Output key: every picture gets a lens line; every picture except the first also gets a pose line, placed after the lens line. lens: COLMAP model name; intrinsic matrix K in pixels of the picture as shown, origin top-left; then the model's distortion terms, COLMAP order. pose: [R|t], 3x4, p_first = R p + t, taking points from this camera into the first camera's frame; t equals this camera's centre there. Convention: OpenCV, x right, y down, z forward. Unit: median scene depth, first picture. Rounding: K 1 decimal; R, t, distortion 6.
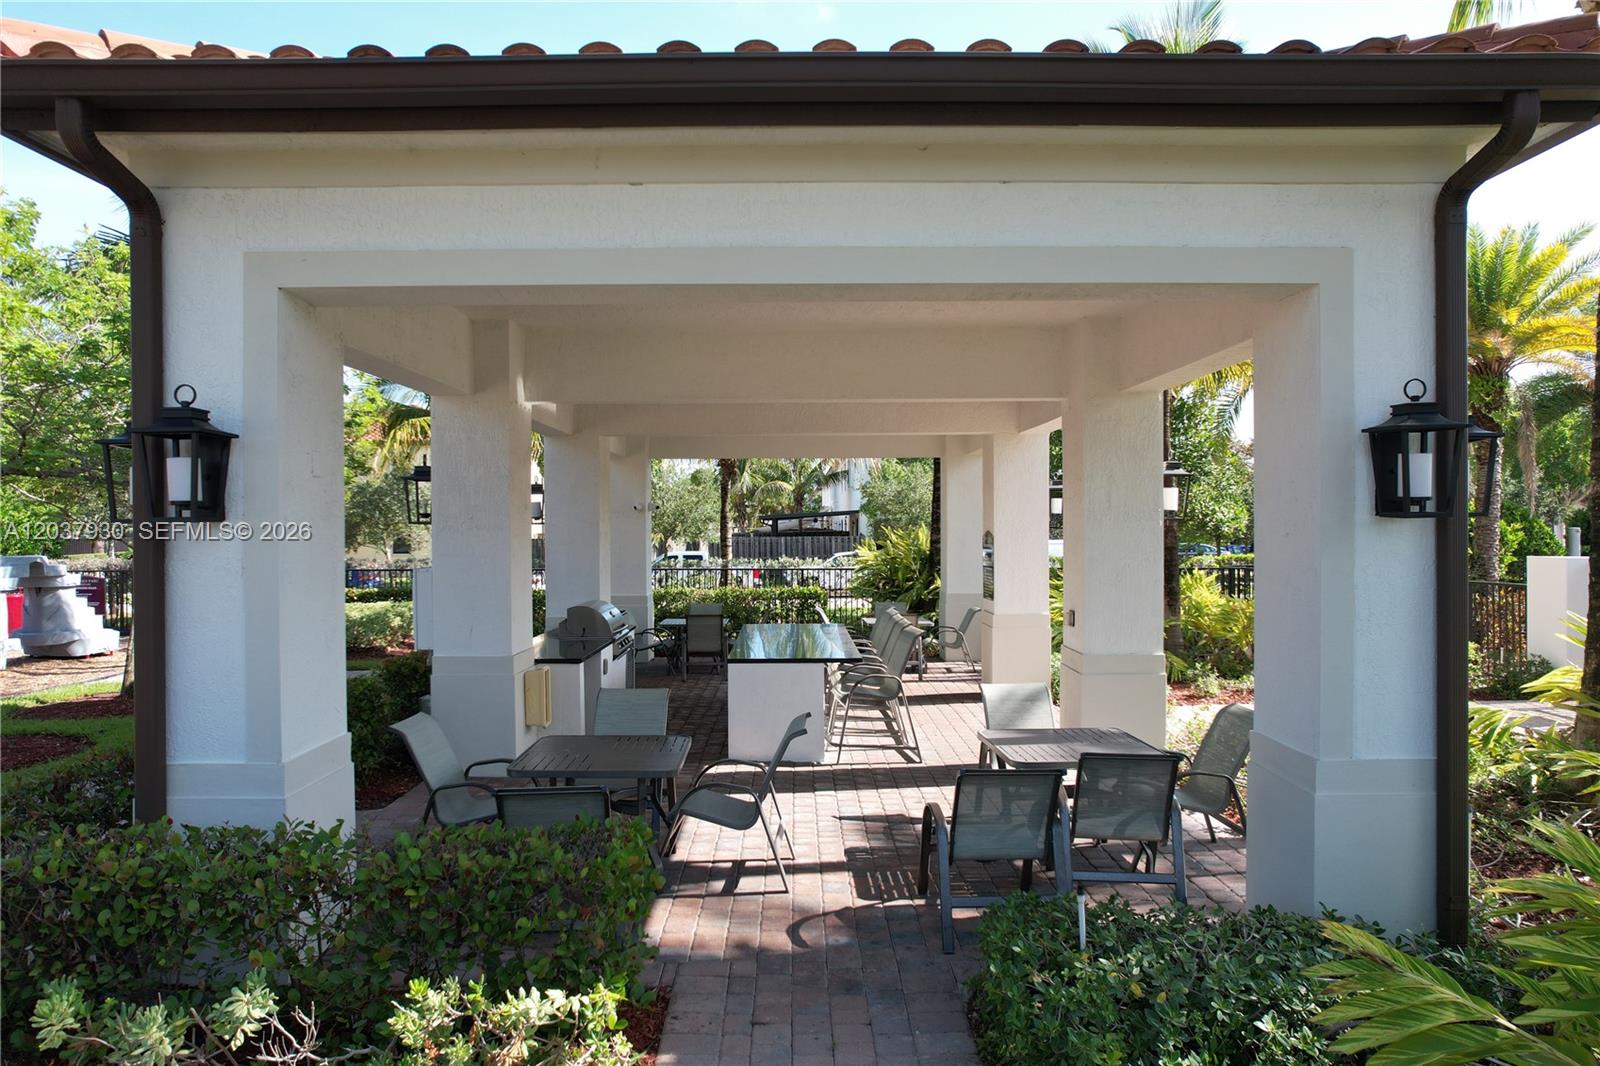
lens RADIAL K [[1026.2, 0, 800.0], [0, 1026.2, 533.0], [0, 0, 1]] dist [-0.066271, 0.062212]
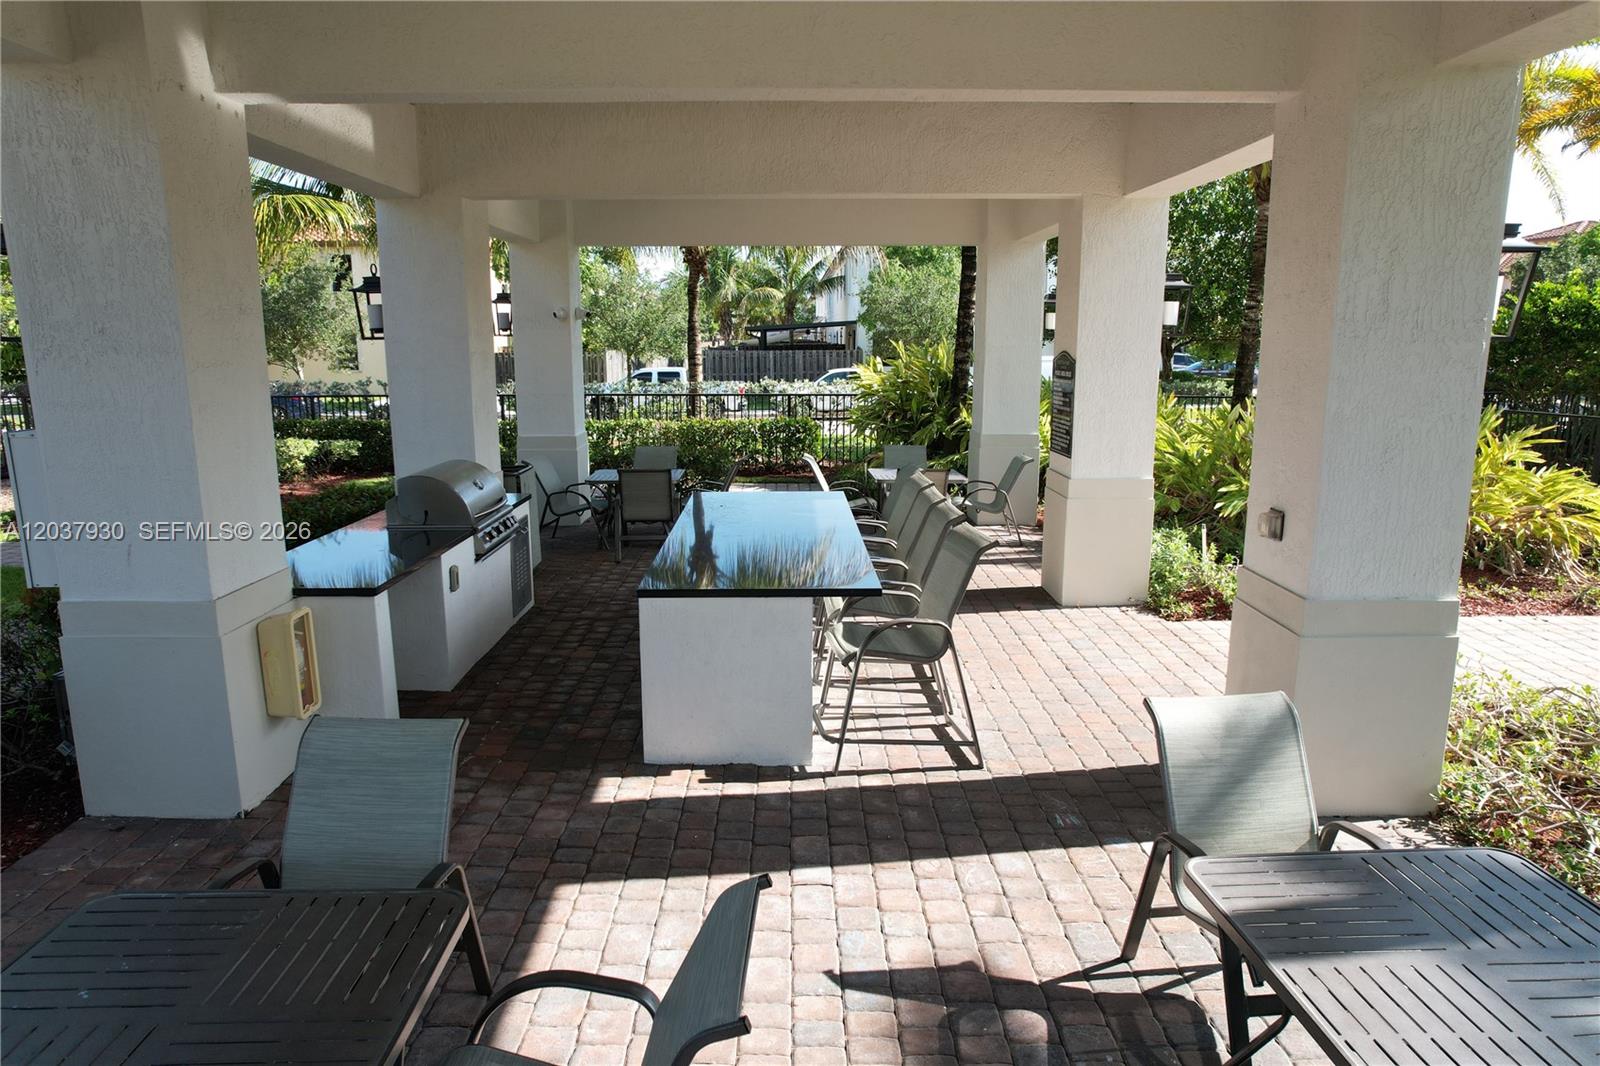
lens RADIAL K [[1026.2, 0, 800.0], [0, 1026.2, 533.0], [0, 0, 1]] dist [-0.066271, 0.062212]
pose [[0.999977, 0.001758, 0.006625, 0.005899], [-0.002928, 0.983503, 0.180870, -0.003219], [-0.006198, -0.180886, 0.983485, 0.211745]]
